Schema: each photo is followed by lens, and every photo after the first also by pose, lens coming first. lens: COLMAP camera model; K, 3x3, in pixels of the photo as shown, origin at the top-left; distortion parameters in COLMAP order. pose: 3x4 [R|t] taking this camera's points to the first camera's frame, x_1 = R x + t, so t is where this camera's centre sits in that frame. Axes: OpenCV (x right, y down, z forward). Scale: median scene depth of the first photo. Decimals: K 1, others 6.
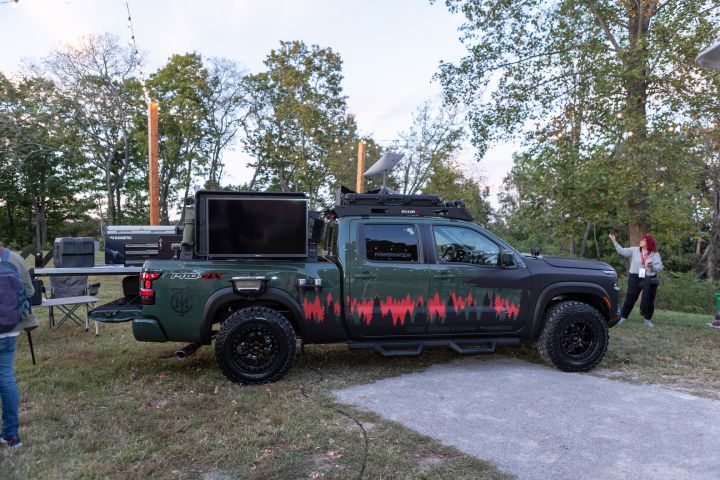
lens RADIAL K [[479.1, 0, 360.0], [0, 479.1, 240.0], [0, 0, 1]] dist [-0.007399, -0.000680]
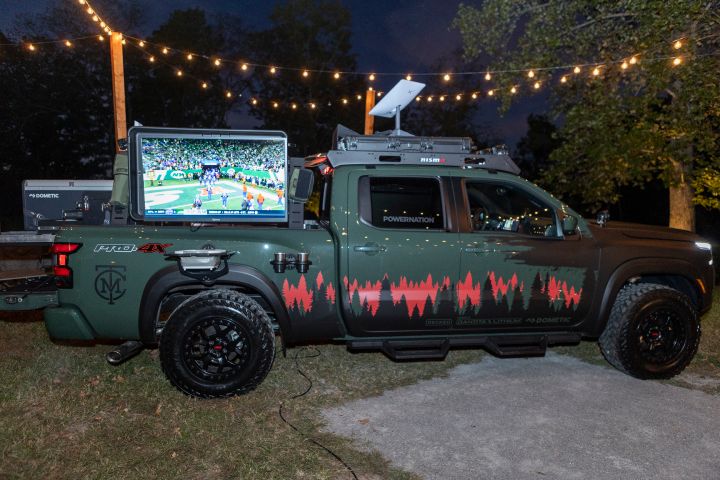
lens RADIAL K [[479.1, 0, 360.0], [0, 479.1, 240.0], [0, 0, 1]] dist [-0.007399, -0.000680]
pose [[0.999759, 0.005126, -0.021324, 0.011185], [-0.003623, 0.997546, 0.069924, 0.011479], [0.021630, -0.069830, 0.997324, 0.279322]]
